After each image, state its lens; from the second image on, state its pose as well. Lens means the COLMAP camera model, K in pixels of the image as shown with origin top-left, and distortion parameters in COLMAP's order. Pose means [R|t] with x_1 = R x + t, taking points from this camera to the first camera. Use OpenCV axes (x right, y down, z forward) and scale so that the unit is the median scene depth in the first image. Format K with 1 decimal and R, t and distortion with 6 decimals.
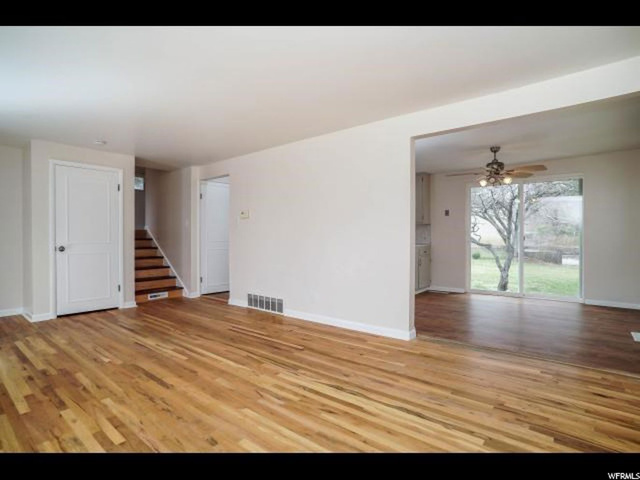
lens RADIAL K [[334.7, 0, 318.5], [0, 334.7, 241.0], [0, 0, 1]] dist [-0.075374, 0.037713]
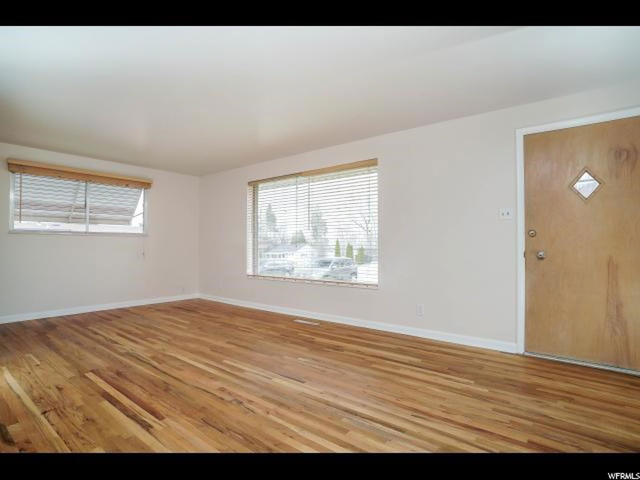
lens RADIAL K [[334.7, 0, 318.5], [0, 334.7, 241.0], [0, 0, 1]] dist [-0.075374, 0.037713]
pose [[-0.999651, 0.004078, -0.026117, -0.671965], [0.004120, 0.999990, -0.001577, -0.004989], [0.026111, -0.001684, -0.999658, 2.031396]]
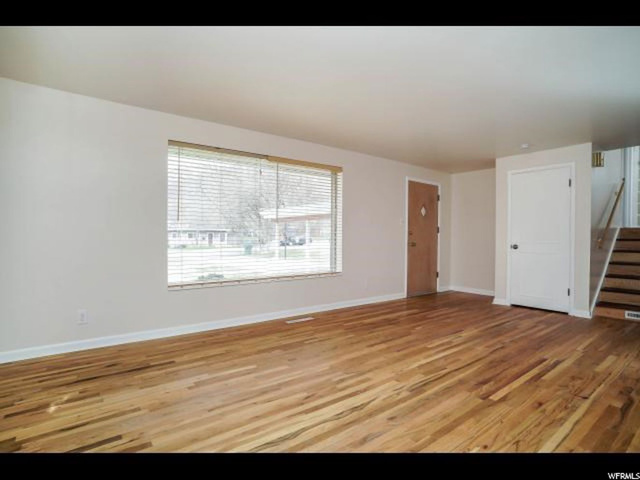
lens RADIAL K [[334.7, 0, 318.5], [0, 334.7, 241.0], [0, 0, 1]] dist [-0.075374, 0.037713]
pose [[-0.218002, 0.014381, -0.975842, 0.753538], [-0.016557, 0.999693, 0.018432, -0.009673], [0.975808, 0.020175, -0.217697, 0.881166]]
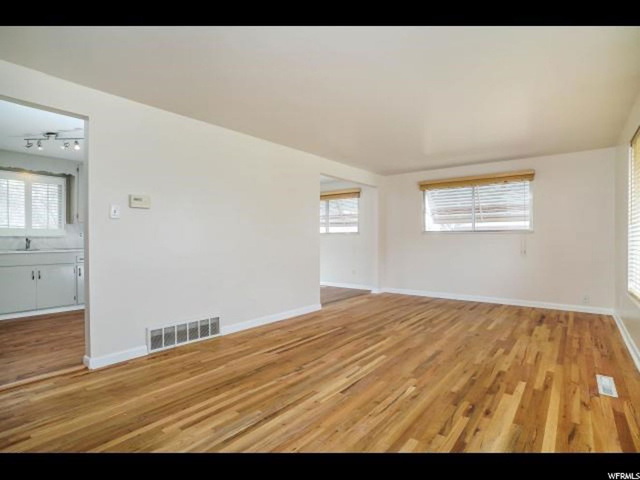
lens RADIAL K [[338.8, 0, 321.3], [0, 338.8, 223.6], [0, 0, 1]] dist [-0.035027, 0.001050]
pose [[-0.032028, 0.046372, 0.998411, -1.496493], [0.010506, 0.998884, -0.046057, -0.014208], [-0.999432, 0.009014, -0.032480, 1.240153]]
